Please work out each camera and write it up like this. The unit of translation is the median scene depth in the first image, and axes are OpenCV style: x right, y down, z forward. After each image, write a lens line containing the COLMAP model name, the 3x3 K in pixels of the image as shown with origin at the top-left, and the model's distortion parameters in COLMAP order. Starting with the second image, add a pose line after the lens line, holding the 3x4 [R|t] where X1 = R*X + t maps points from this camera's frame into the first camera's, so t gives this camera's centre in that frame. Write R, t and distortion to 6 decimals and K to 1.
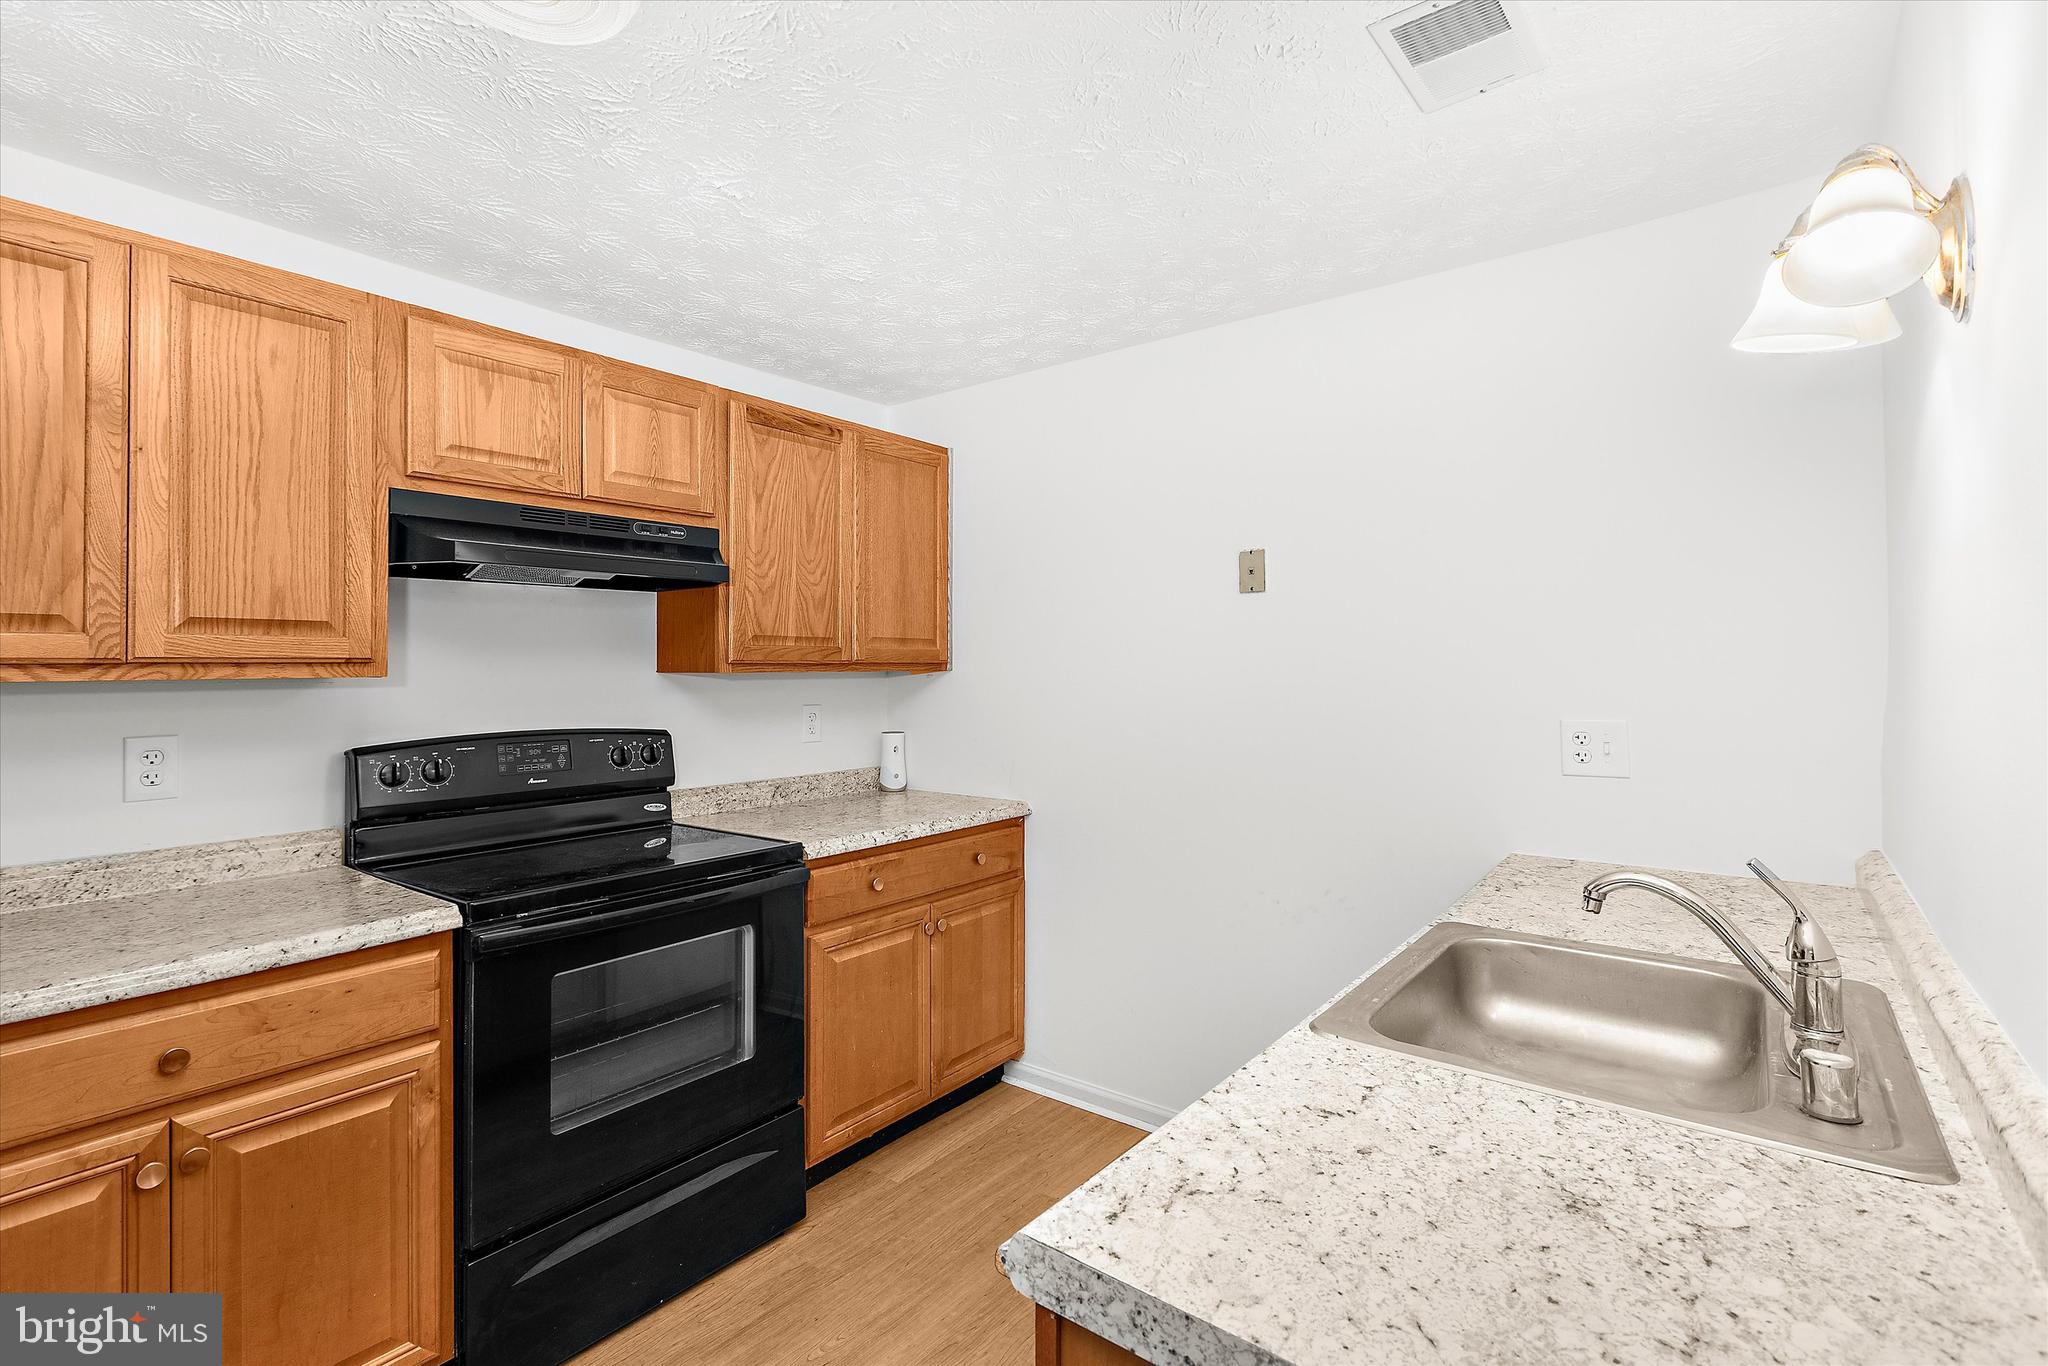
lens RADIAL K [[928.1, 0, 1019.2], [0, 928.1, 650.5], [0, 0, 1]] dist [-0.000820, -0.000171]
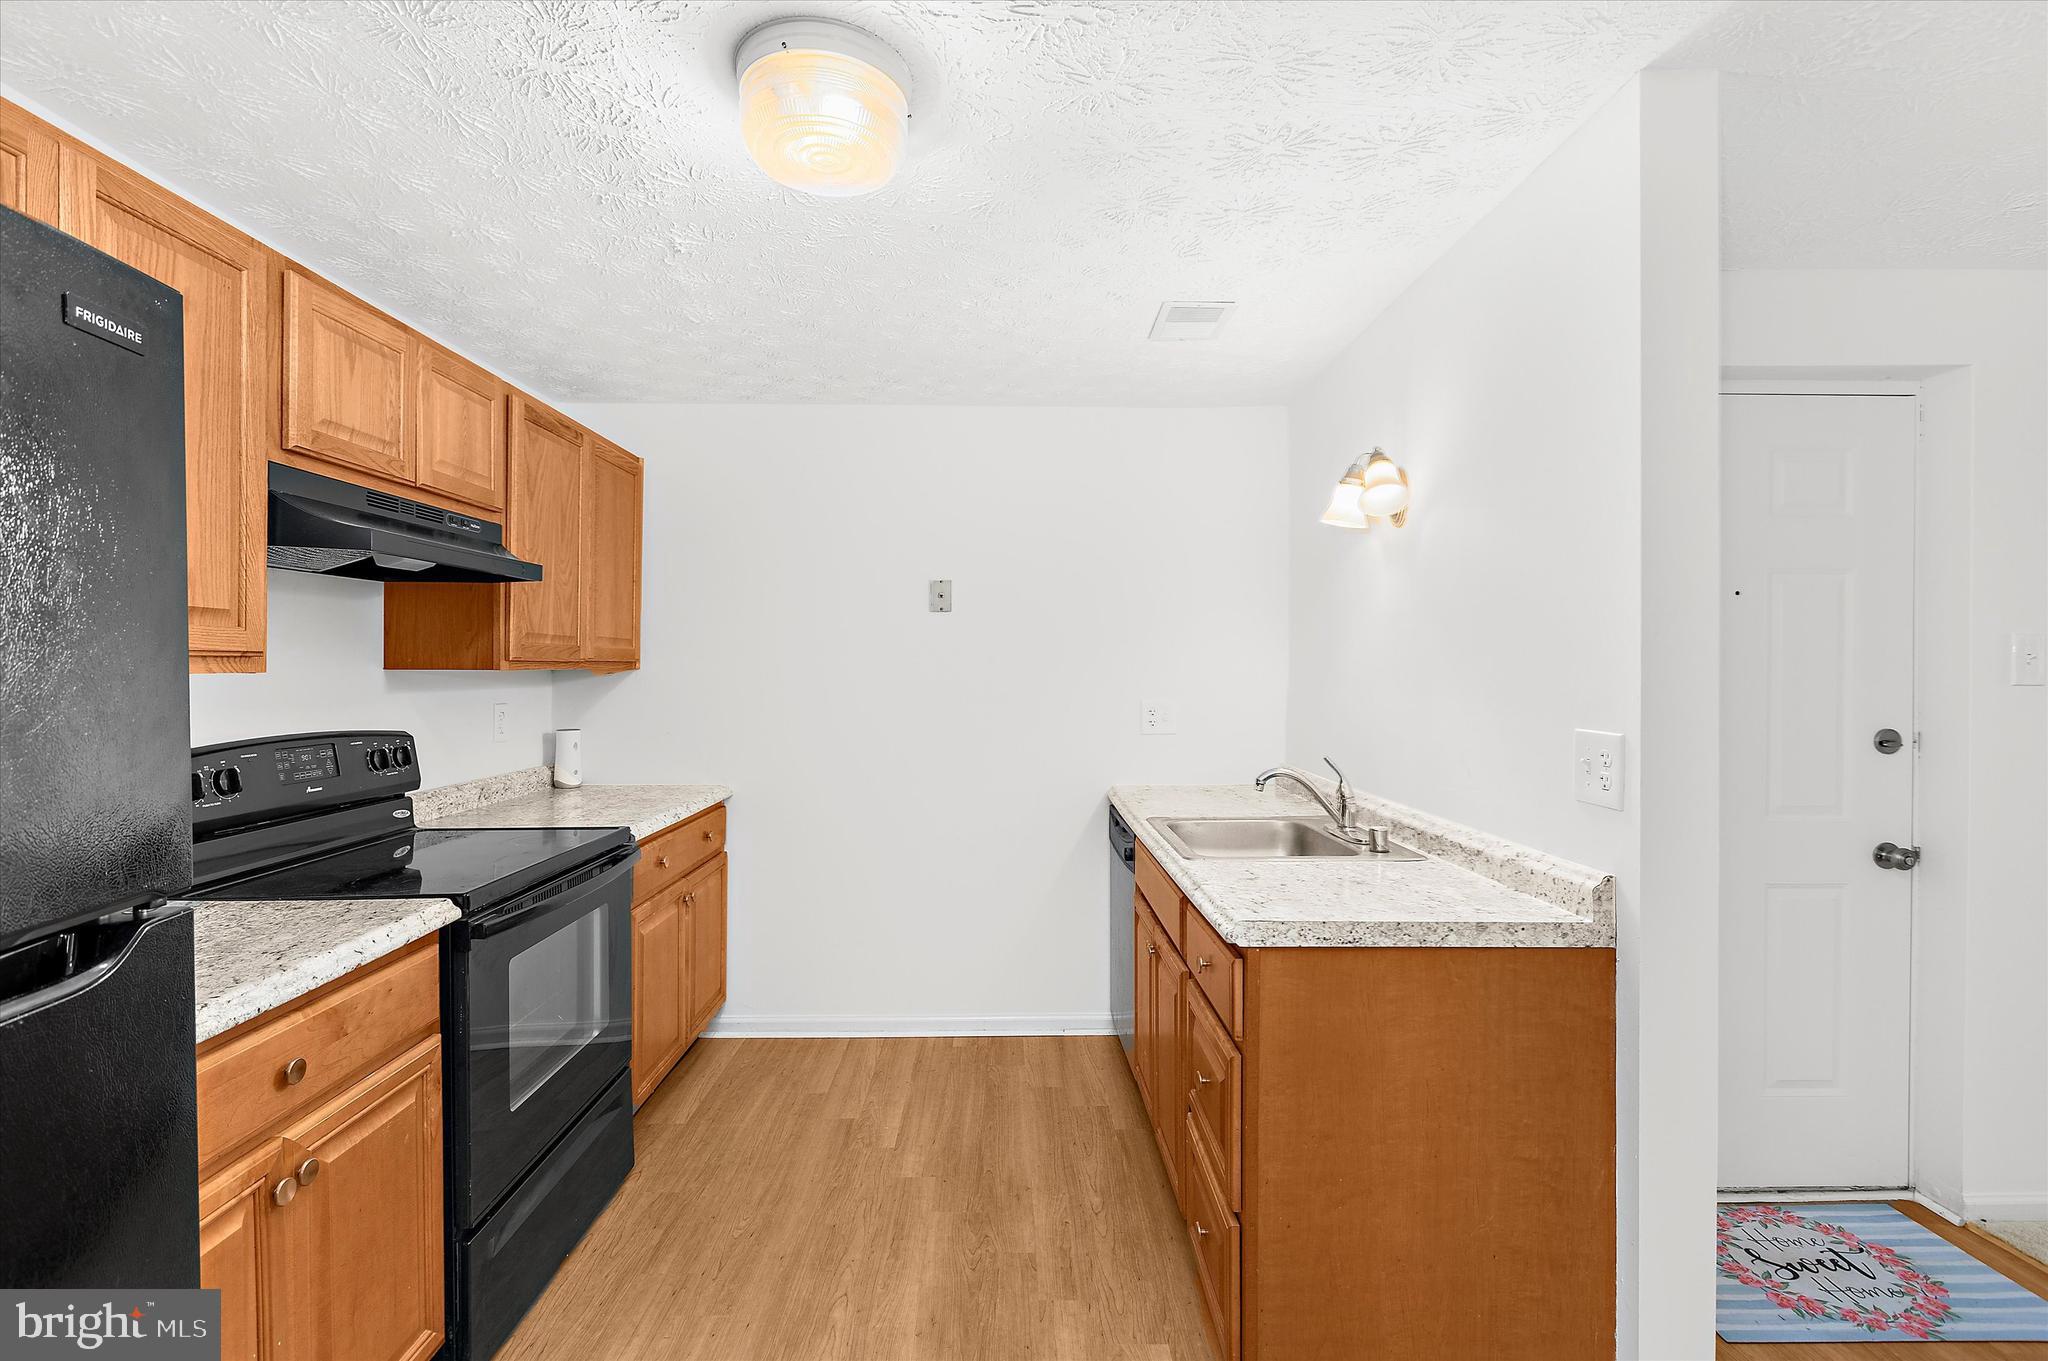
lens RADIAL K [[917.8, 0, 1008.1], [0, 917.8, 668.1], [0, 0, 1]] dist [-0.000342, -0.000123]
pose [[0.784573, 0.005672, 0.620011, -0.546801], [-0.016652, 0.999790, 0.011925, 0.001431], [-0.619813, -0.019681, 0.784503, -0.112776]]
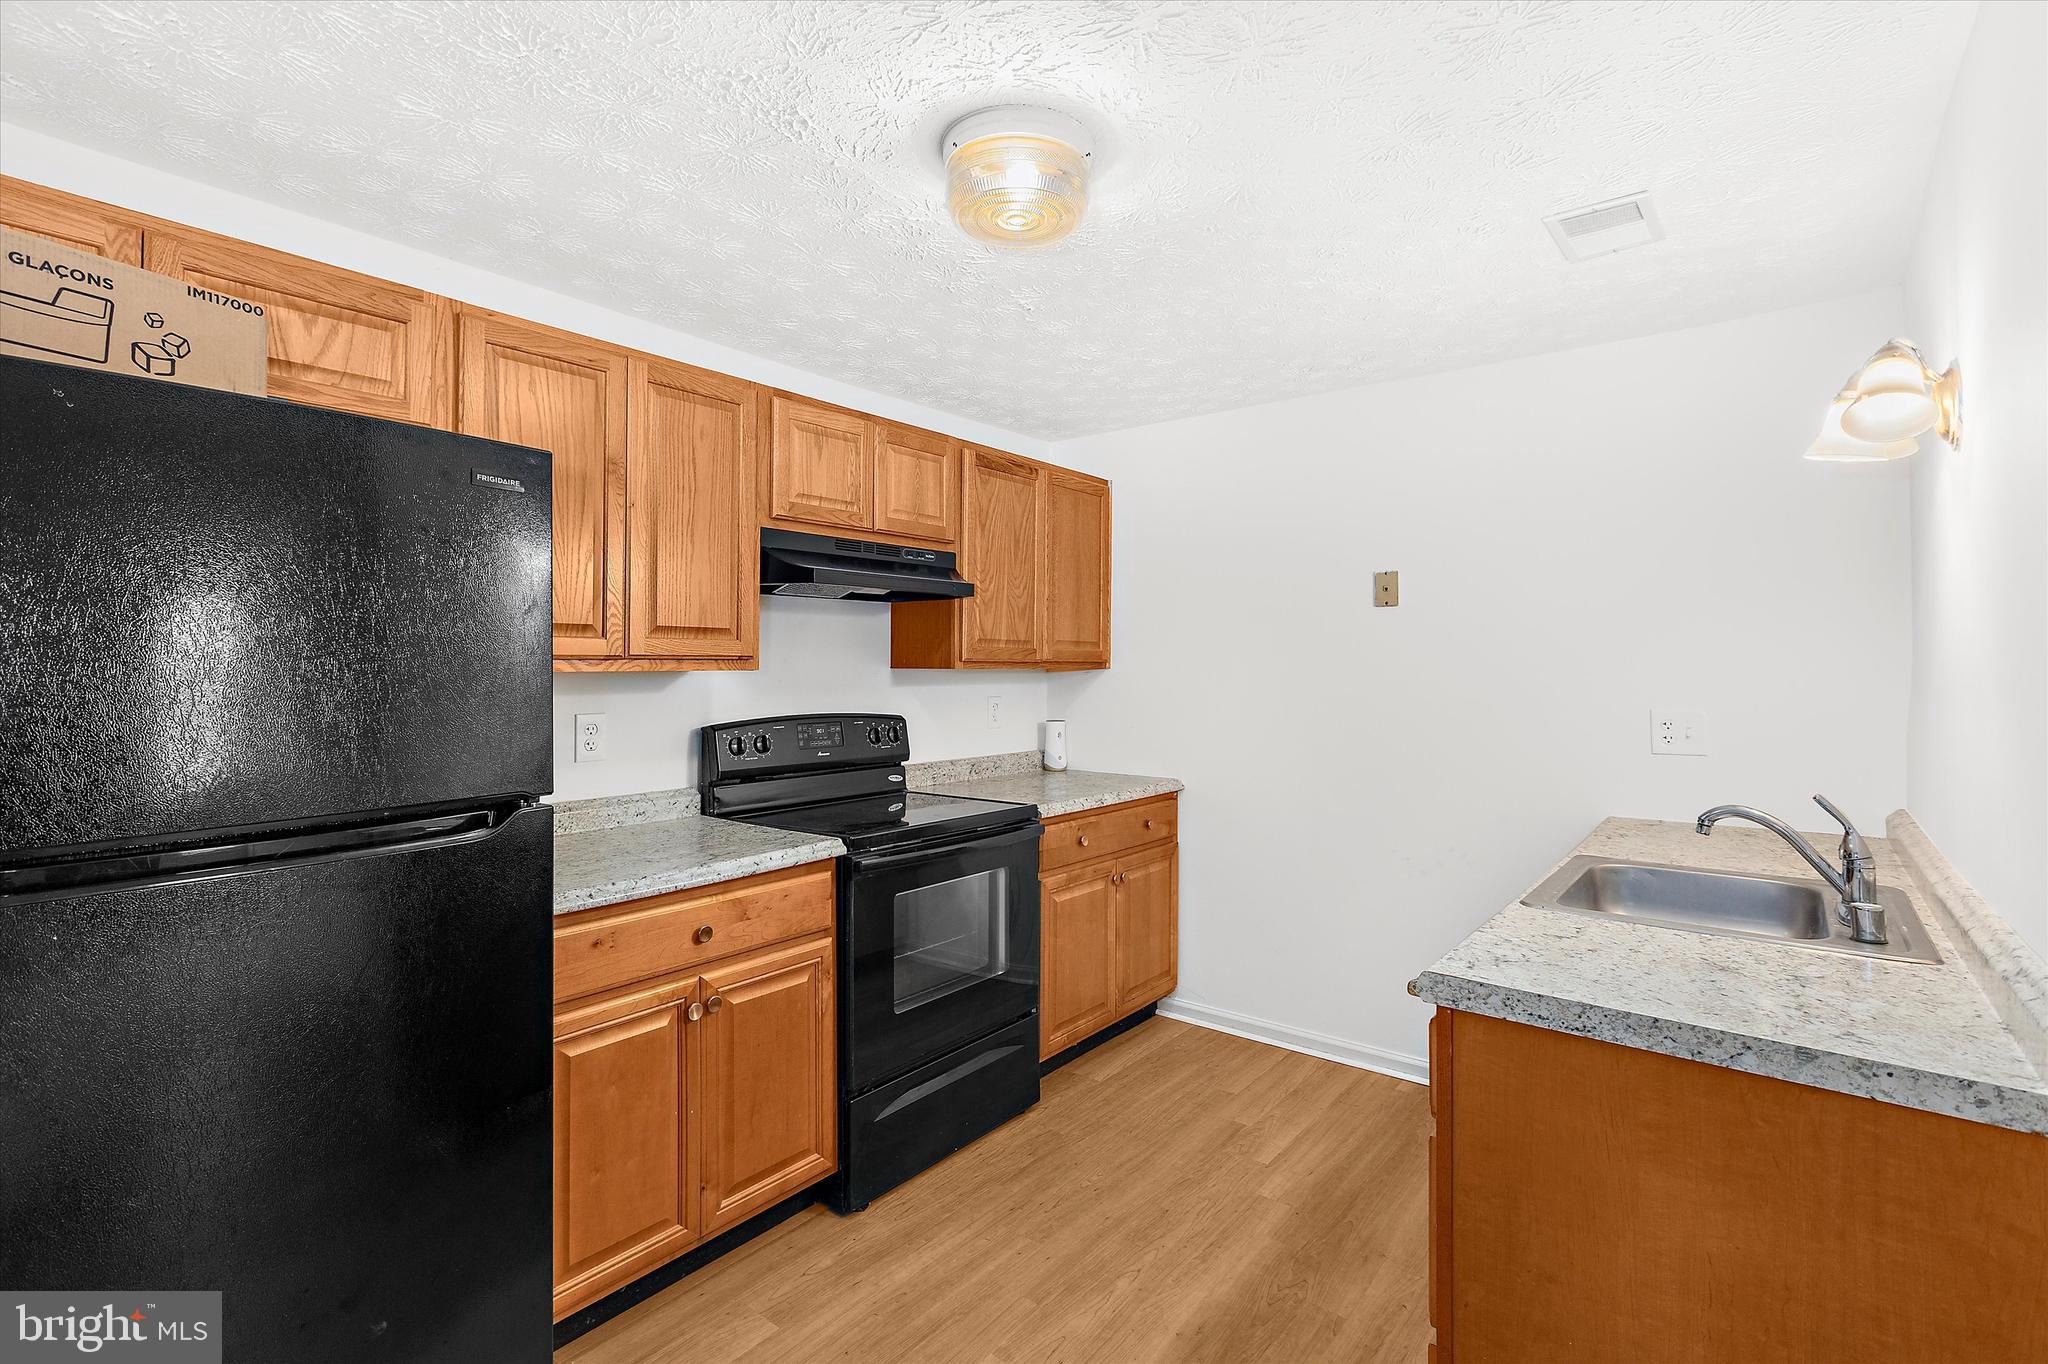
lens RADIAL K [[936.0, 0, 1017.1], [0, 936.0, 648.3], [0, 0, 1]] dist [0.000638, -0.000812]
pose [[0.999854, 0.006341, -0.015854, -0.239192], [-0.006361, 0.999979, -0.001254, -0.002837], [0.015845, 0.001354, 0.999874, -0.267641]]
